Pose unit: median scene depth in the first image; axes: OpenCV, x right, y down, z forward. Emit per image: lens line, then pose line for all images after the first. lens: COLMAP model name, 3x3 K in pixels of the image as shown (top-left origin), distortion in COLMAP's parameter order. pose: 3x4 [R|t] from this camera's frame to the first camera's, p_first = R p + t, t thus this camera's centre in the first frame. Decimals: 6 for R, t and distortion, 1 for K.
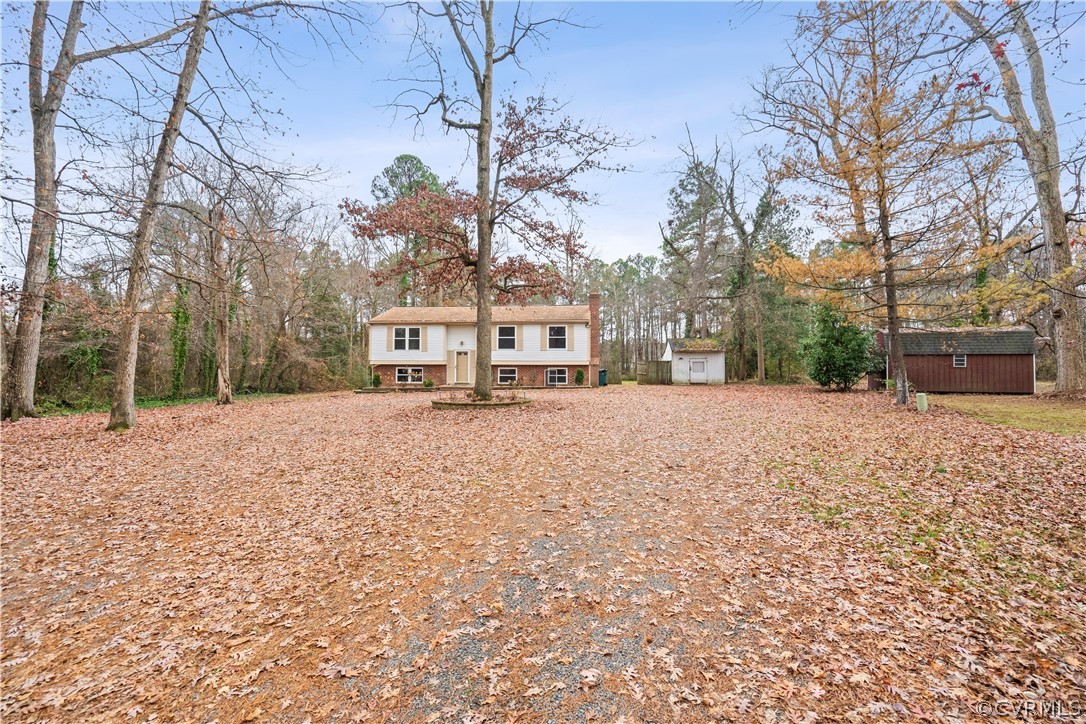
lens RADIAL K [[494.0, 0, 542.0], [0, 494.0, 354.8], [0, 0, 1]] dist [-0.008038, 0.002256]
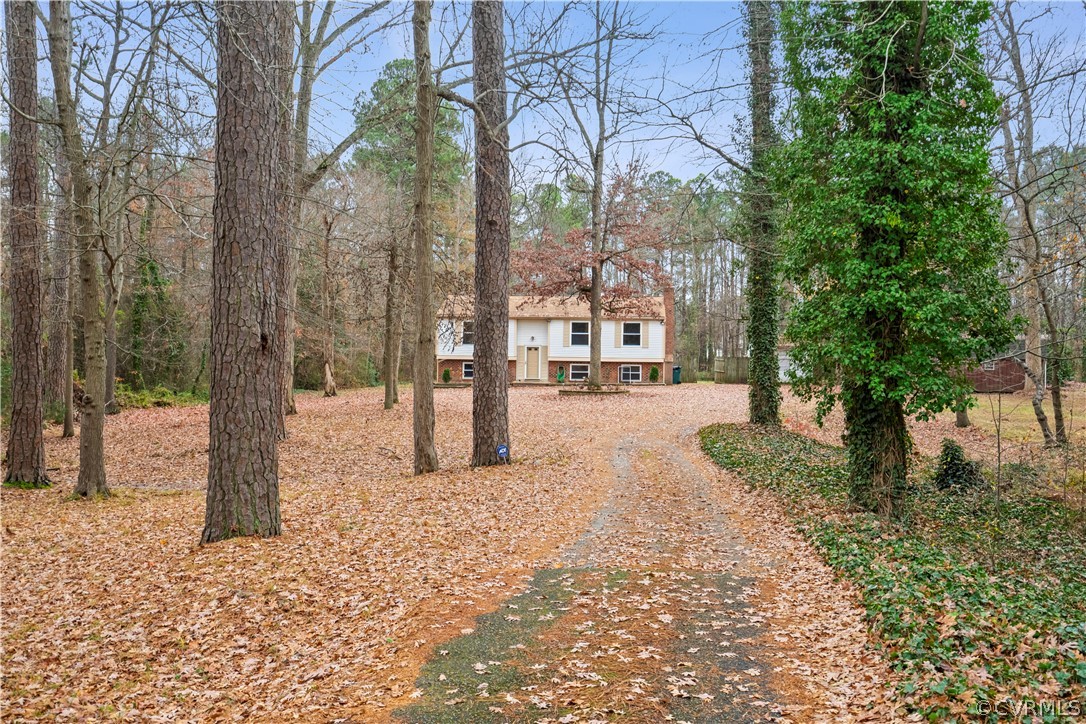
lens RADIAL K [[1100.8, 0, 541.4], [0, 1100.8, 364.8], [0, 0, 1]] dist [0.029877, 0.000000]
pose [[0.999850, 0.011140, 0.013248, -0.175431], [-0.011609, 0.999290, 0.035853, -0.050030], [-0.012839, -0.036001, 0.999269, -1.182124]]
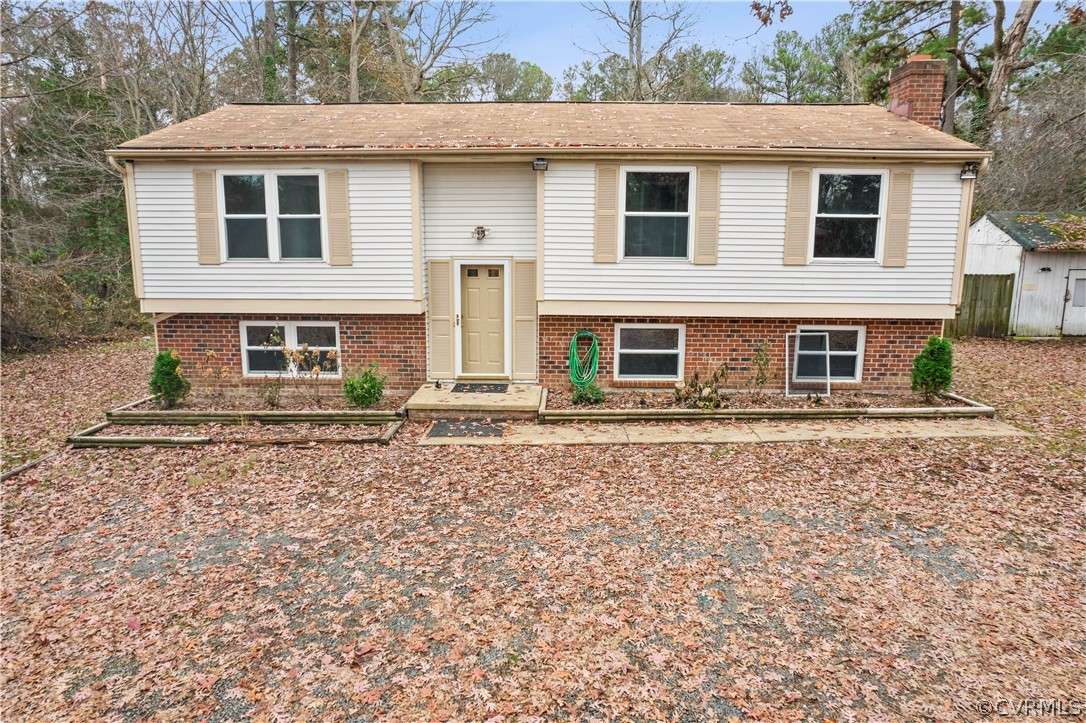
lens RADIAL K [[701.3, 0, 544.8], [0, 701.3, 359.8], [0, 0, 1]] dist [-0.040336, -0.000034]
pose [[0.997531, -0.010180, 0.069488, -0.156759], [-0.003947, 0.979747, 0.200203, -0.033129], [-0.070119, -0.199983, 0.977287, 0.619103]]
